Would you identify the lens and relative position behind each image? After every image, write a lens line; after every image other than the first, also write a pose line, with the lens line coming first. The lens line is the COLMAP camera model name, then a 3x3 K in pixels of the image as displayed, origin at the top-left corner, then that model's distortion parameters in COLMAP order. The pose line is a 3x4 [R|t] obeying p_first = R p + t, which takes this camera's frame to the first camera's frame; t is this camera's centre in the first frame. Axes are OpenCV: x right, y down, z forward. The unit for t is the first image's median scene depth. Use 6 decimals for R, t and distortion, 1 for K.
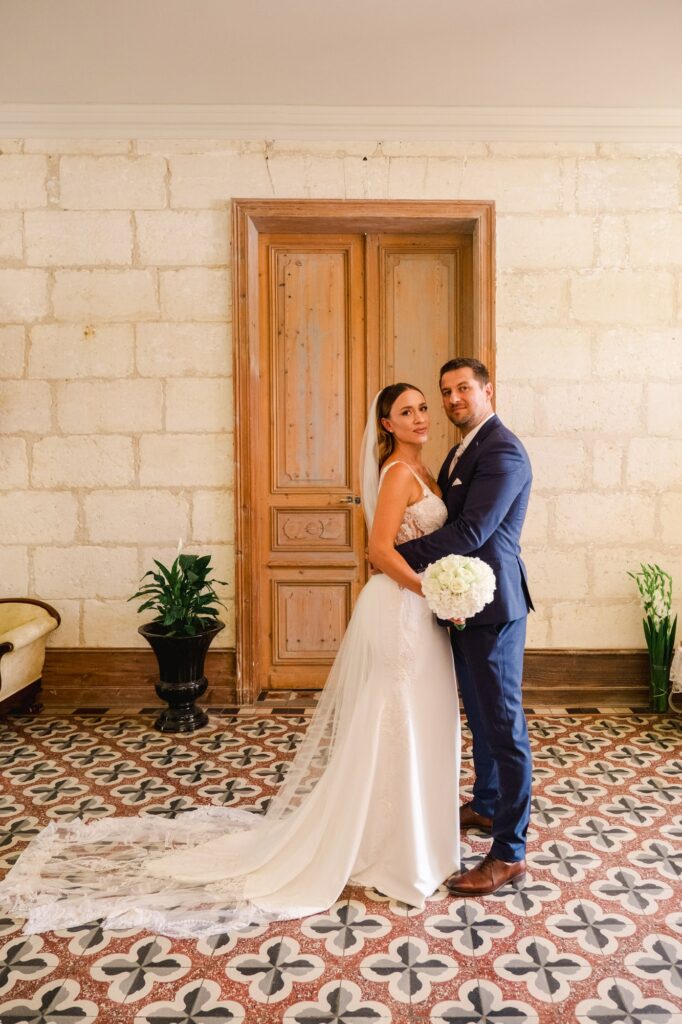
lens RADIAL K [[761.8, 0, 341.9], [0, 761.8, 536.9], [0, 0, 1]] dist [-0.009023, 0.013738]
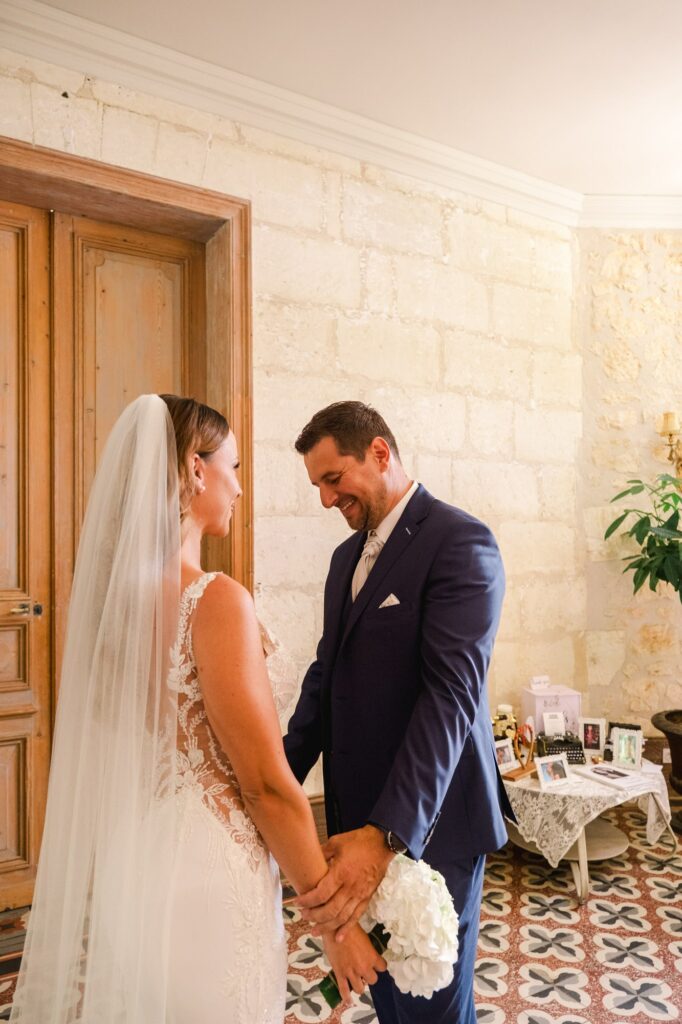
lens RADIAL K [[761.8, 0, 341.9], [0, 761.8, 536.9], [0, 0, 1]] dist [-0.009023, 0.013738]
pose [[0.840913, -0.001680, 0.541168, -0.125759], [0.051414, 0.995720, -0.076801, -0.051887], [-0.538723, 0.092406, 0.837400, 0.353166]]
